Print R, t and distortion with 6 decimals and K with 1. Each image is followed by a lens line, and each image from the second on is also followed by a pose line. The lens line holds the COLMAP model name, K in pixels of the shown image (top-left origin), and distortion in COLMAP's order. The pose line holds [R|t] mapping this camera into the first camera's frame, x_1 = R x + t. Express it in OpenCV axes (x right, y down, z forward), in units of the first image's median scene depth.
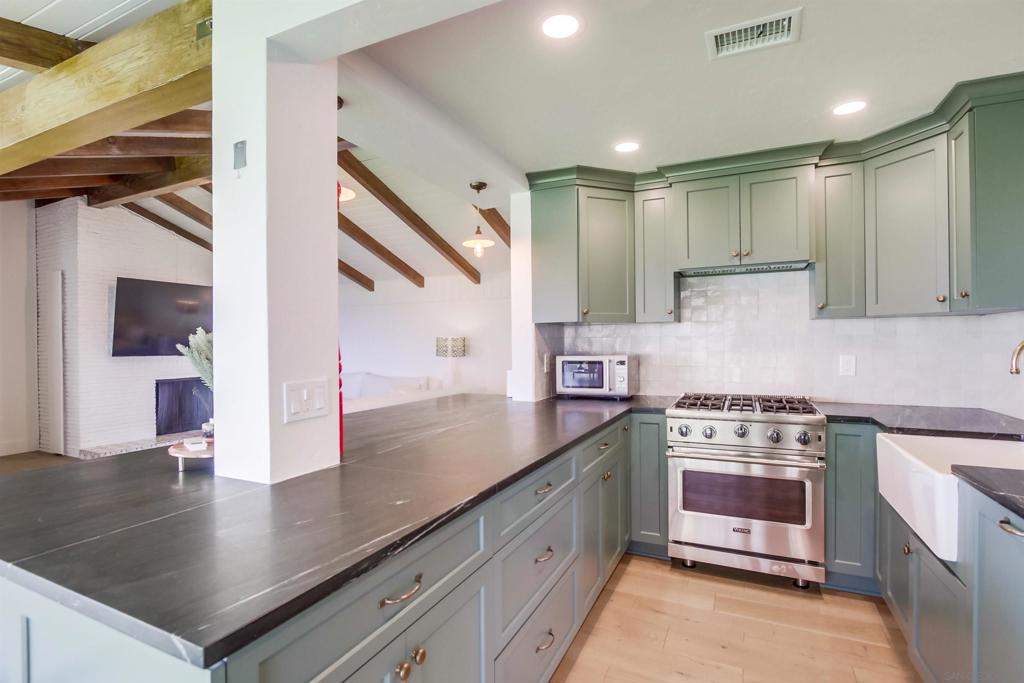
lens RADIAL K [[497.6, 0, 512.0], [0, 497.6, 341.5], [0, 0, 1]] dist [0.004117, 0.000541]
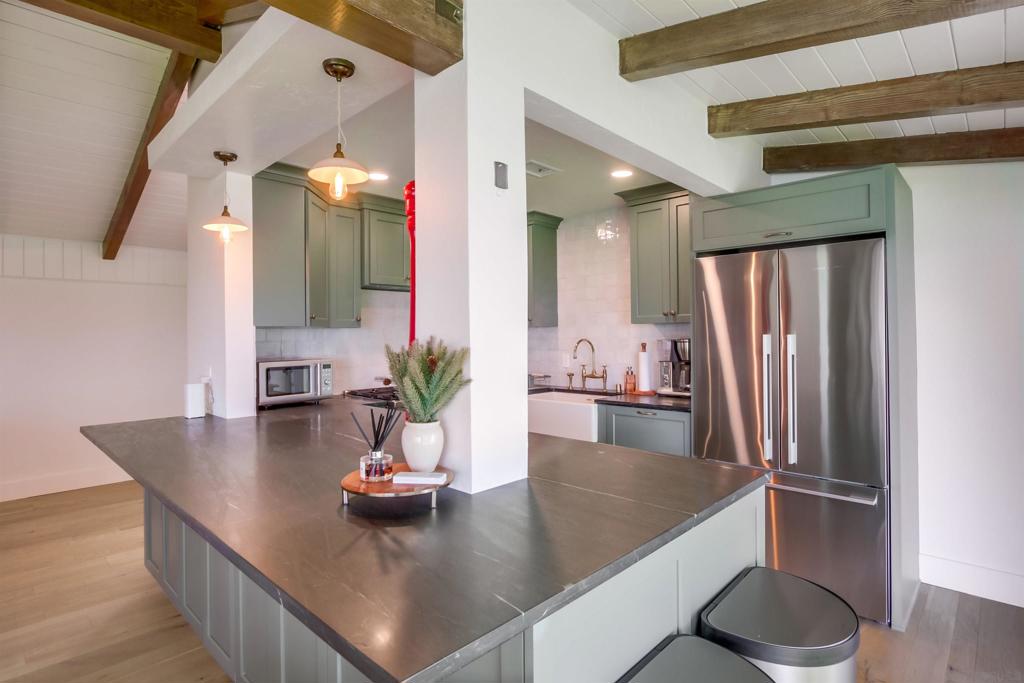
lens RADIAL K [[519.4, 0, 512.0], [0, 519.4, 341.5], [0, 0, 1]] dist [-0.002175, -0.000684]
pose [[0.317335, -0.010116, 0.948260, -0.722374], [0.006622, 0.999942, 0.008451, -0.015808], [-0.948291, 0.003598, 0.317383, 0.290342]]
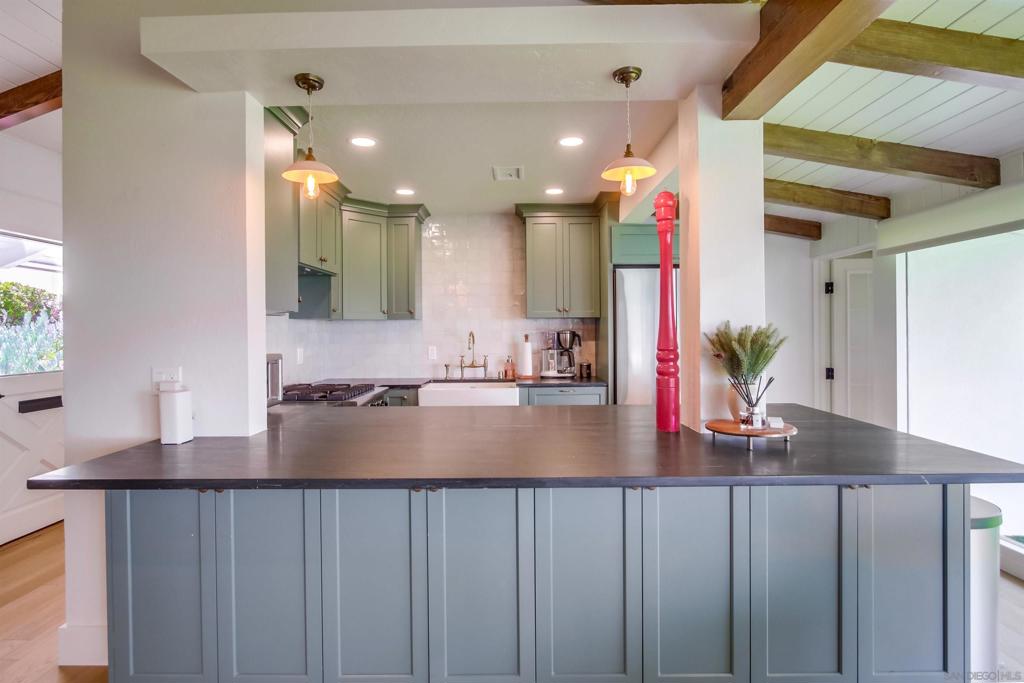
lens RADIAL K [[519.4, 0, 512.0], [0, 519.4, 341.5], [0, 0, 1]] dist [-0.002175, -0.000684]
pose [[-0.415977, -0.013771, 0.909271, -0.746425], [0.006130, 0.999820, 0.017947, -0.006828], [-0.909355, 0.013039, -0.415818, 0.981506]]
